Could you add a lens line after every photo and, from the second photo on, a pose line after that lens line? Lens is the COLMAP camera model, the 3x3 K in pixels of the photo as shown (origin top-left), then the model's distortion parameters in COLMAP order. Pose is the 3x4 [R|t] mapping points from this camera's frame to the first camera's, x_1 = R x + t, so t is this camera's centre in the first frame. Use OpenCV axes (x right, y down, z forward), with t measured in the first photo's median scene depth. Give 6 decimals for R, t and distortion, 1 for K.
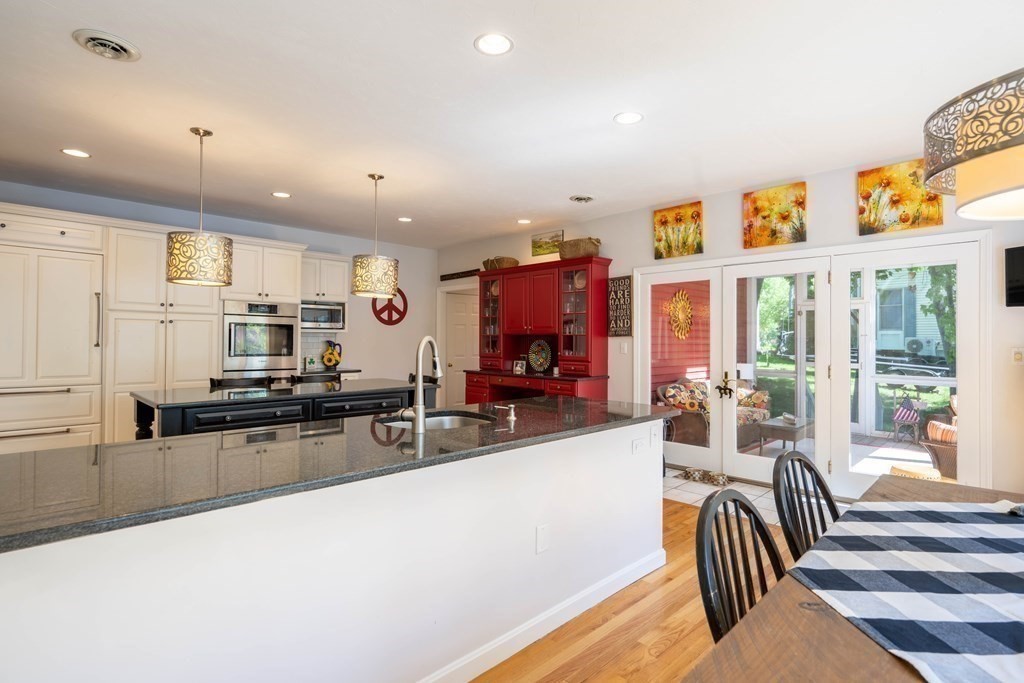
lens RADIAL K [[508.0, 0, 511.9], [0, 508.0, 341.0], [0, 0, 1]] dist [0.000099, -0.001303]
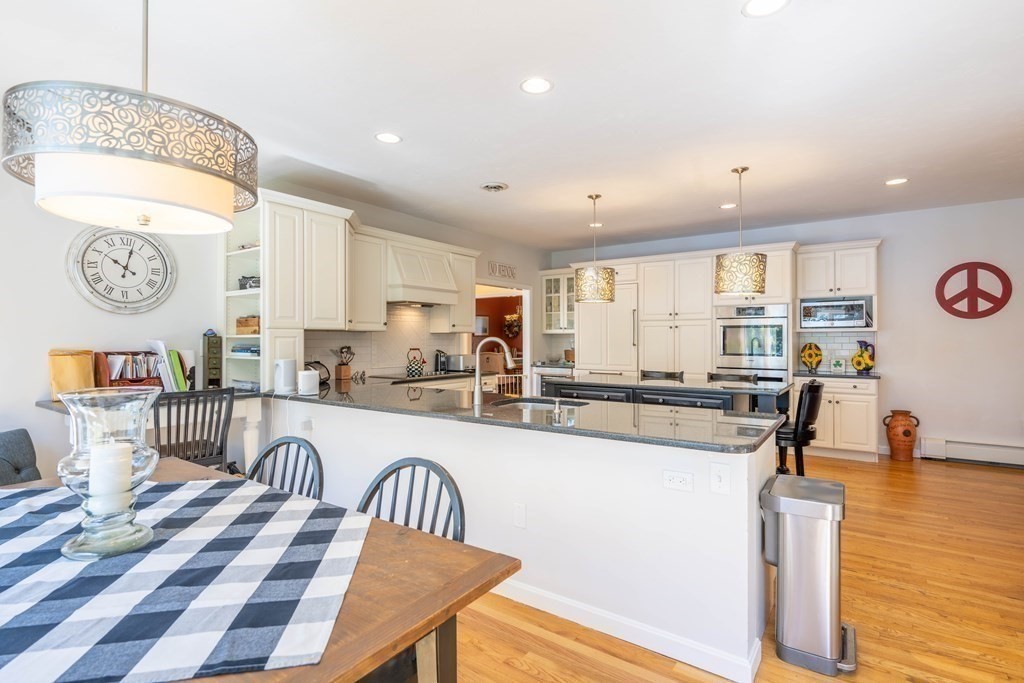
lens RADIAL K [[508.0, 0, 511.2], [0, 508.0, 341.5], [0, 0, 1]] dist [0.000099, -0.001303]
pose [[0.164565, -0.004458, -0.986356, 0.478064], [0.002235, 0.999989, -0.004147, 0.003441], [0.986364, -0.001522, 0.164573, 0.325264]]
